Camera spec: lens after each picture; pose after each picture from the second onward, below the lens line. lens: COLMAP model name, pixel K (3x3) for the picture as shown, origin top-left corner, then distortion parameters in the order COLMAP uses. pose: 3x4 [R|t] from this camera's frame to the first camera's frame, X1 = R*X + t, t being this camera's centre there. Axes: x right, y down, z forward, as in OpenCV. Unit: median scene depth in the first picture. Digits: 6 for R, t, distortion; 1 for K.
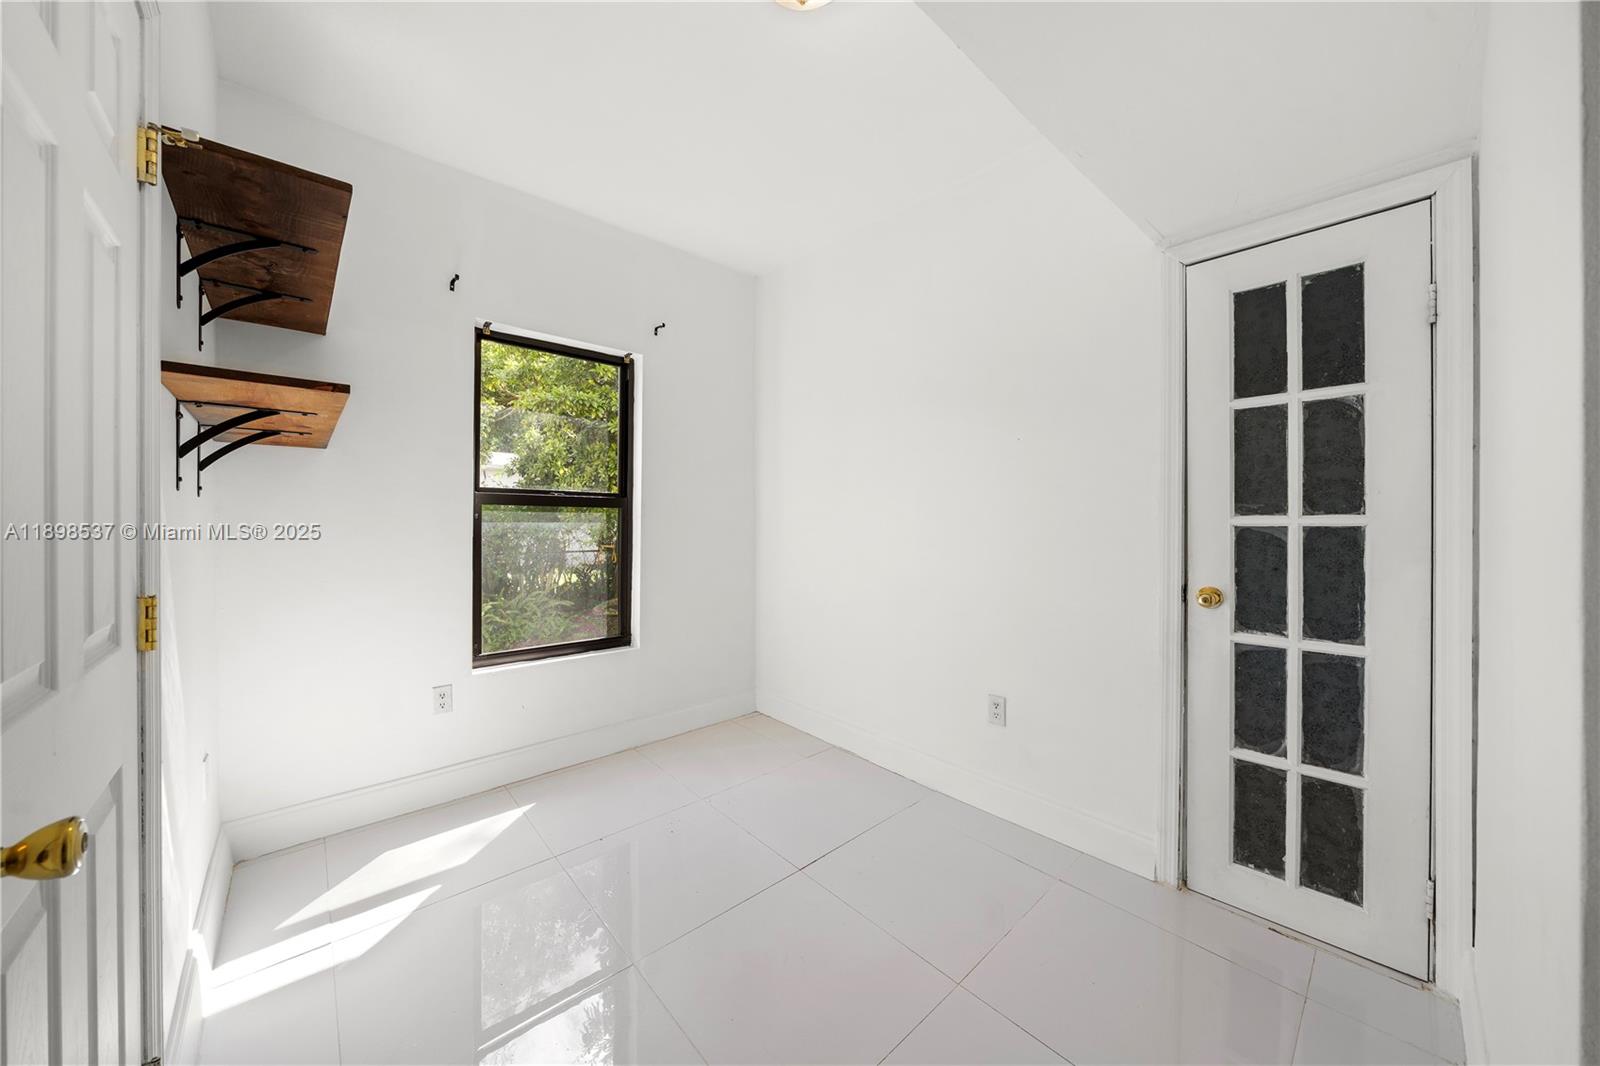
lens RADIAL K [[554.4, 0, 809.3], [0, 554.4, 531.2], [0, 0, 1]] dist [-0.000869, -0.000098]
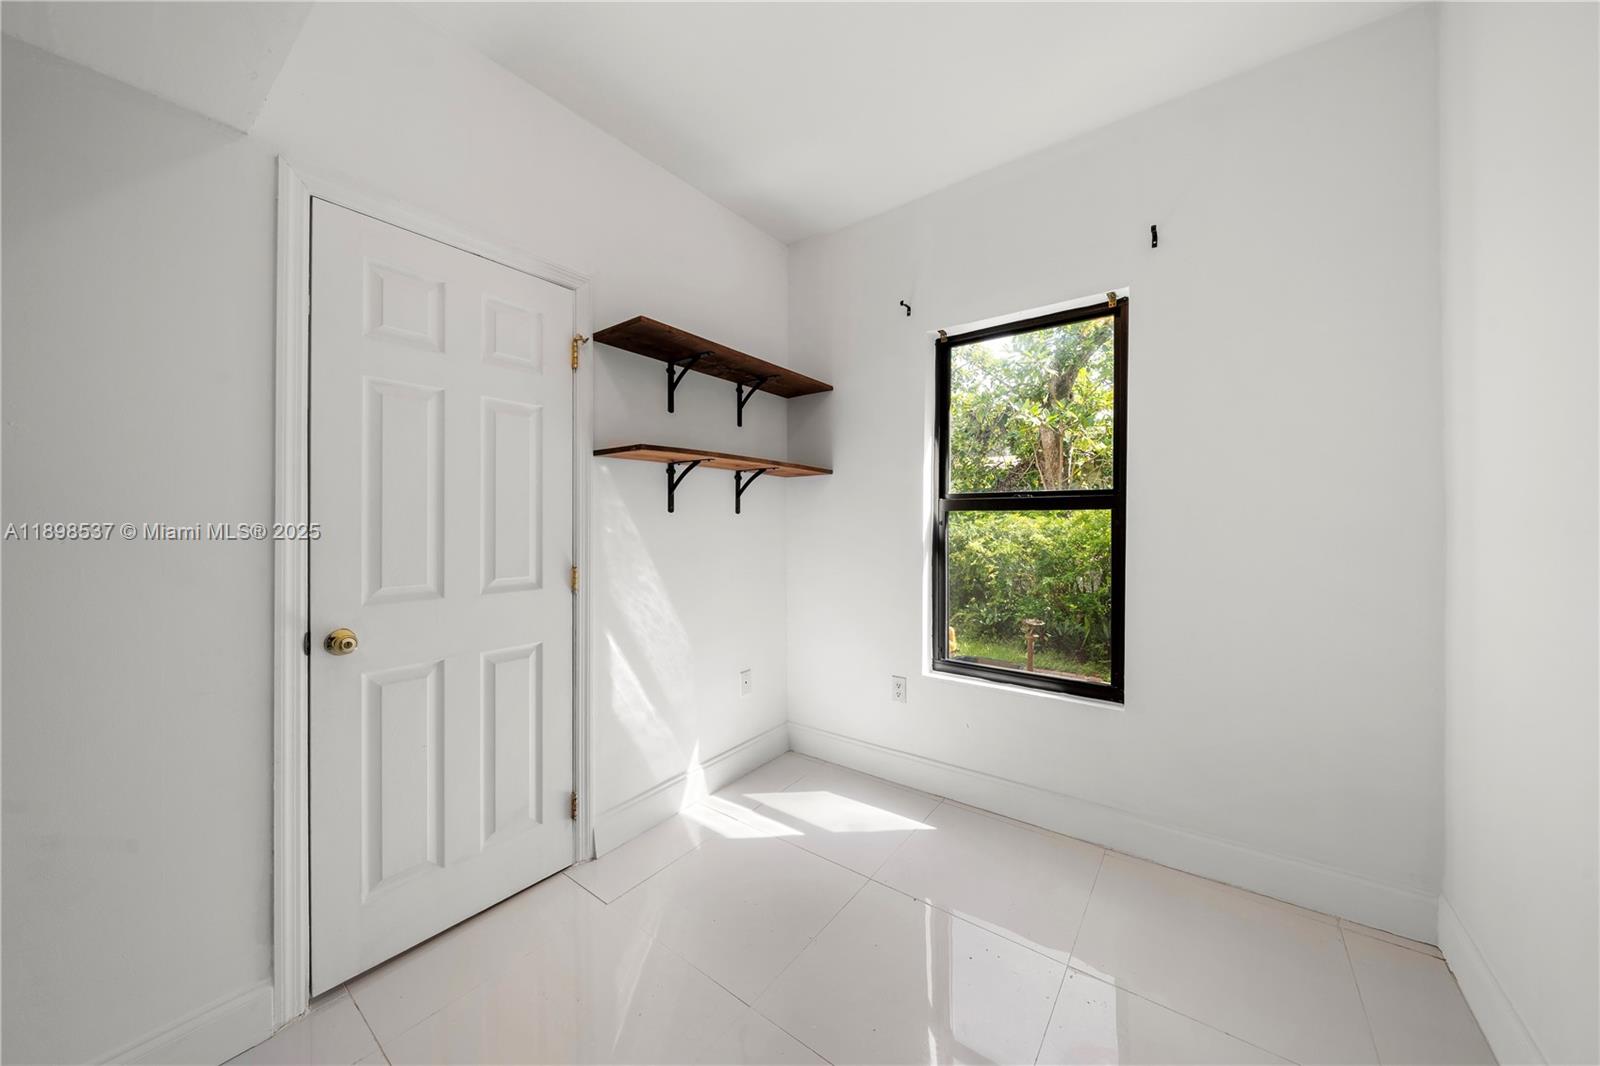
lens RADIAL K [[563.9, 0, 794.8], [0, 563.9, 527.6], [0, 0, 1]] dist [-0.001770, -0.000131]
pose [[0.148658, -0.004455, -0.988879, 0.421970], [-0.010936, 0.999921, -0.006149, -0.010316], [0.988828, 0.011728, 0.148597, 0.622154]]
